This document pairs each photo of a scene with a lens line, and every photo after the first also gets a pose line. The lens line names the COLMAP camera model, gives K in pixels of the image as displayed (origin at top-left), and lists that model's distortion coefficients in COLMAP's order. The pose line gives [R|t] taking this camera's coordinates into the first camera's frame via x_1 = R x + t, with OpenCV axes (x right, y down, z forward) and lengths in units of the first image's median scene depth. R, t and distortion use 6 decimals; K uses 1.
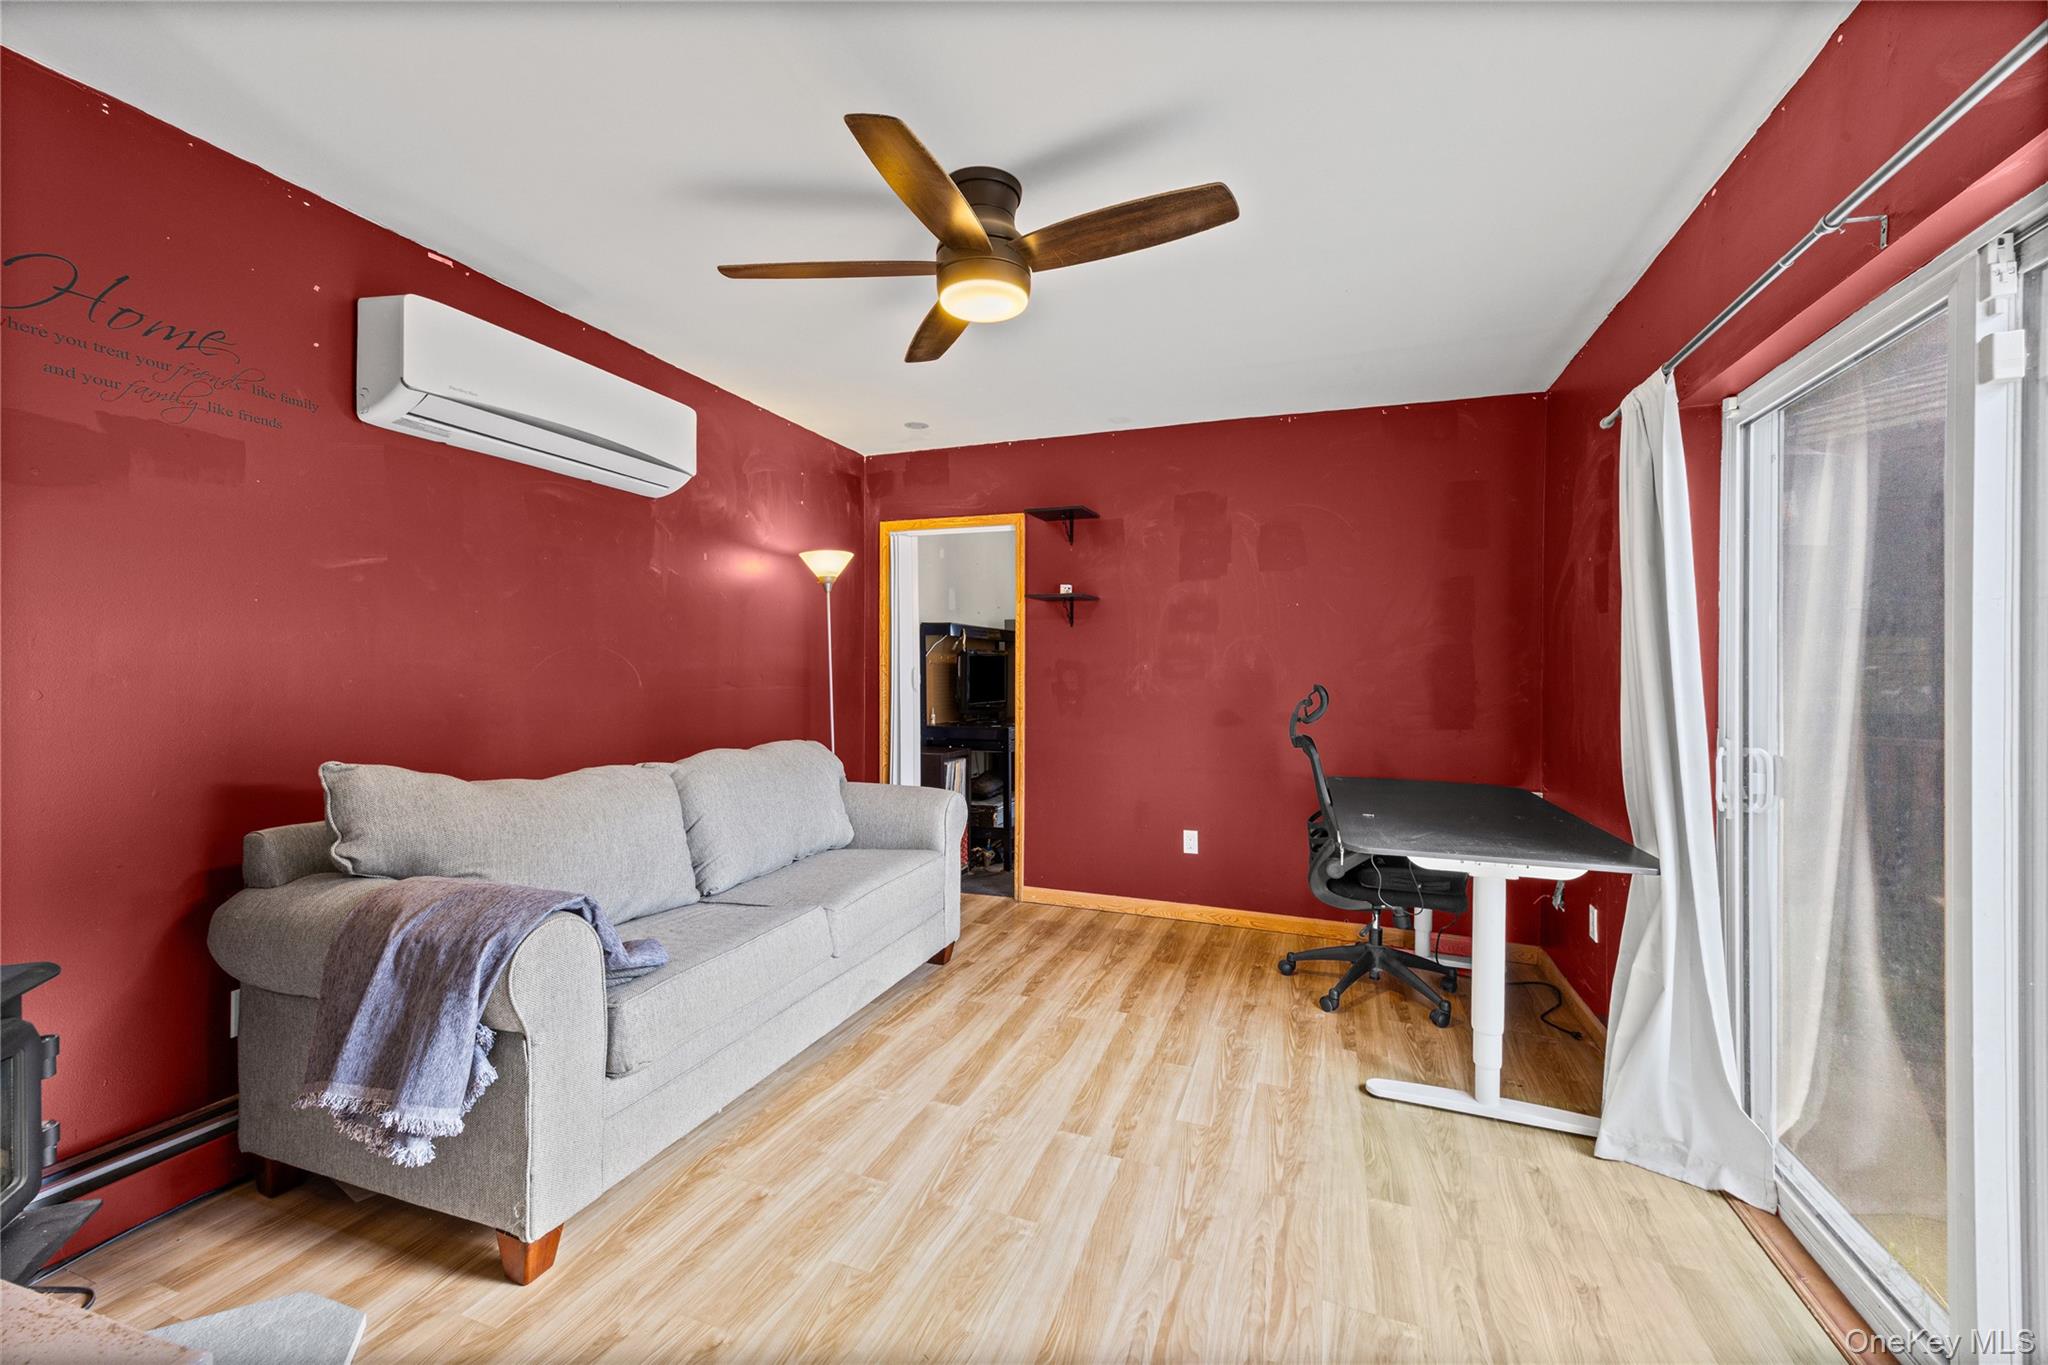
lens RADIAL K [[828.5, 0, 1022.1], [0, 828.5, 677.7], [0, 0, 1]] dist [0.011778, 0.000285]
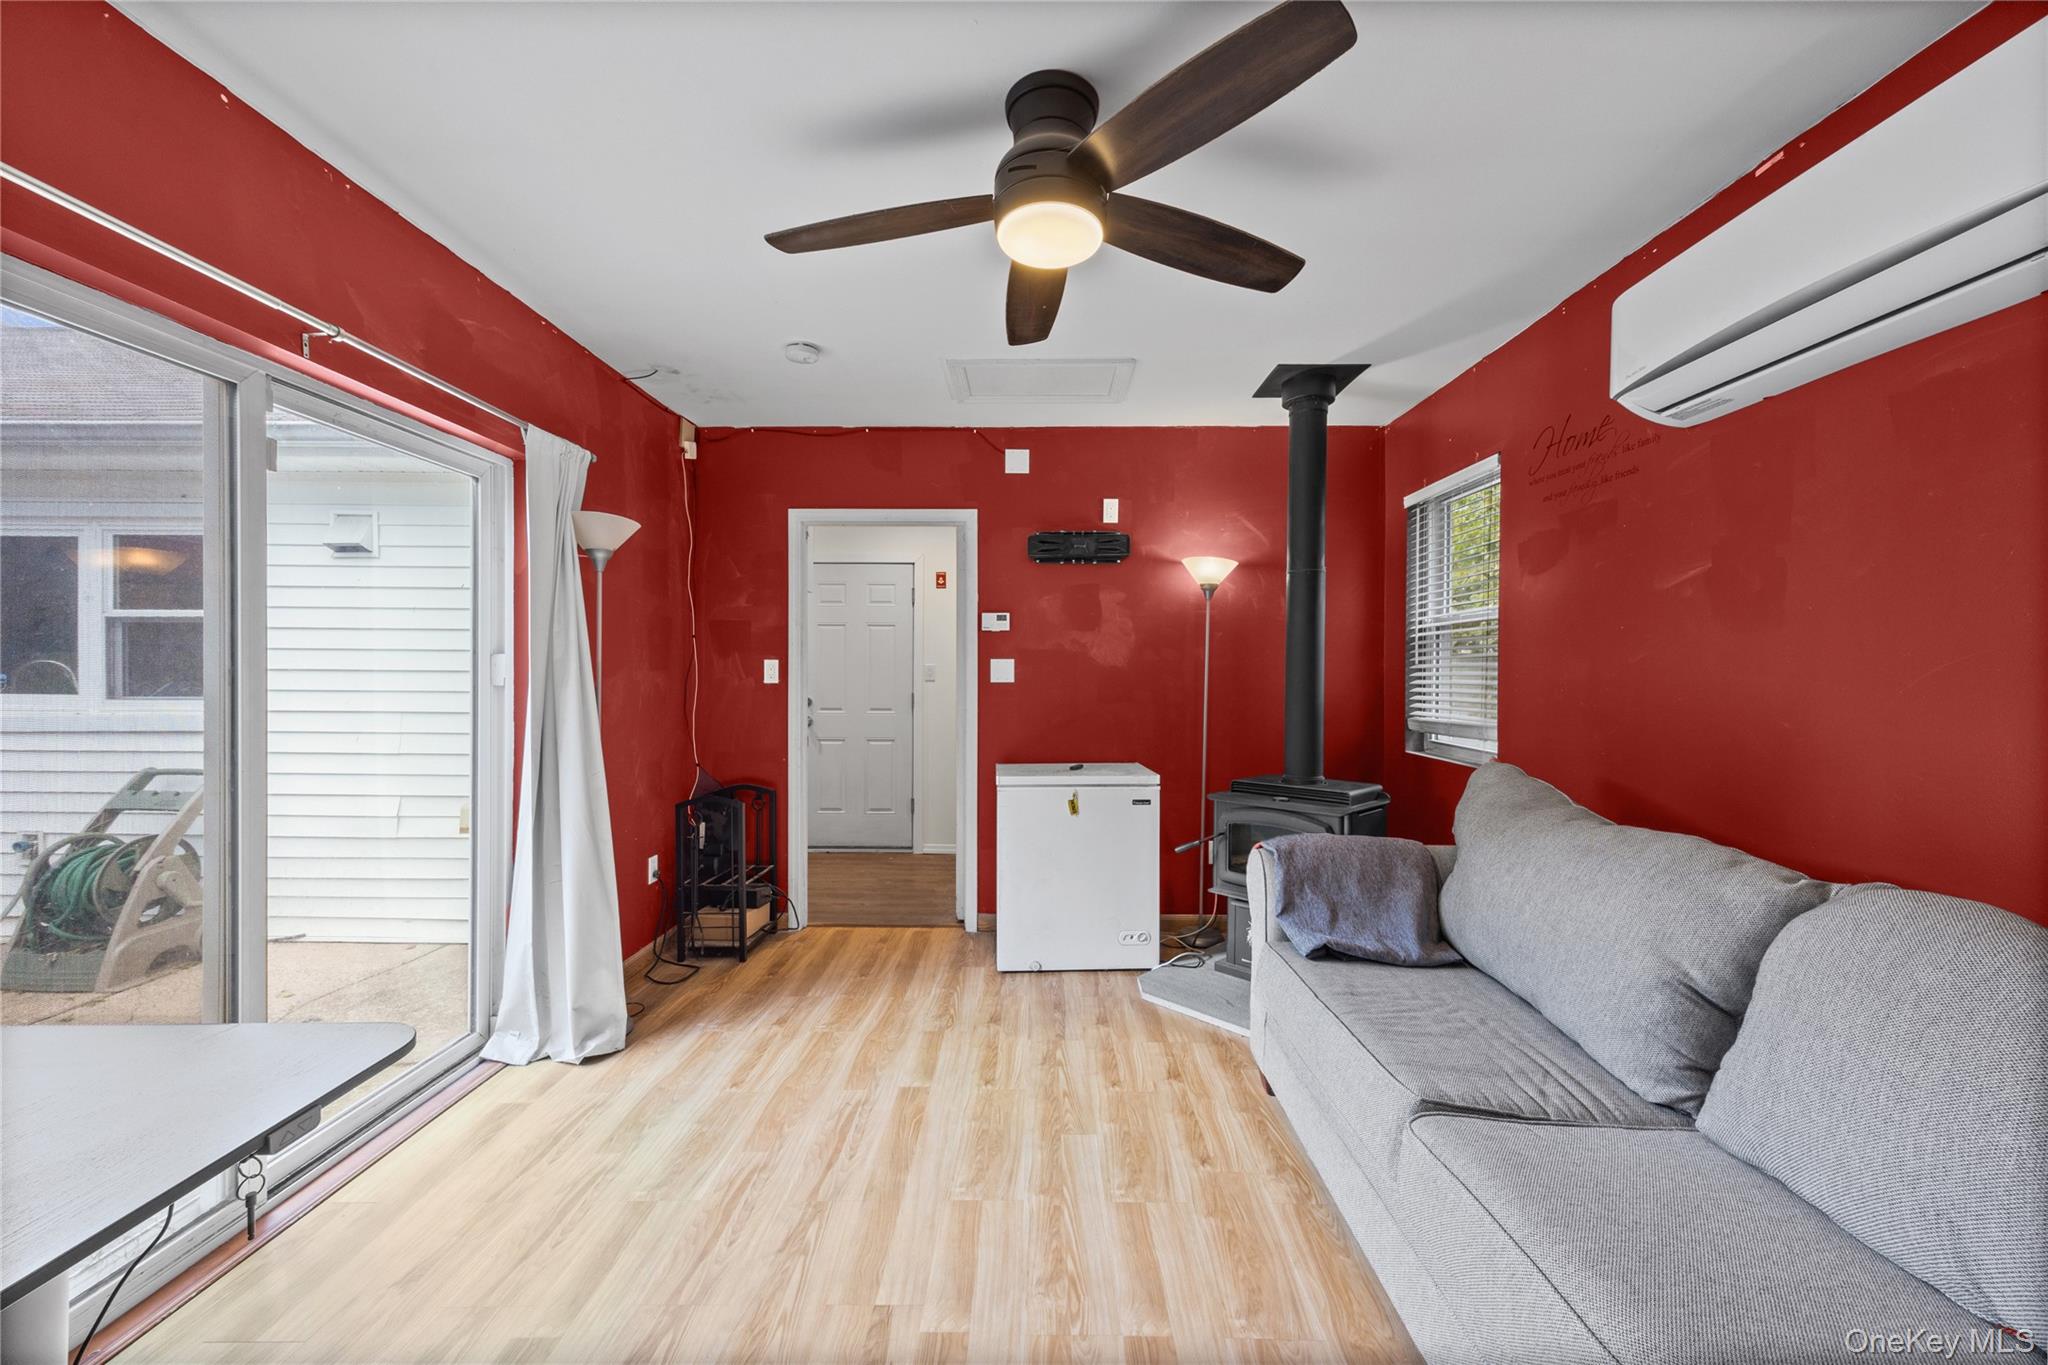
lens RADIAL K [[828.5, 0, 1023.4], [0, 828.5, 674.1], [0, 0, 1]] dist [0.011778, 0.000285]
pose [[-0.945055, -0.016227, -0.326510, 0.281733], [-0.018677, 0.999816, 0.004371, -0.017636], [0.326379, 0.010229, -0.945184, 1.974897]]
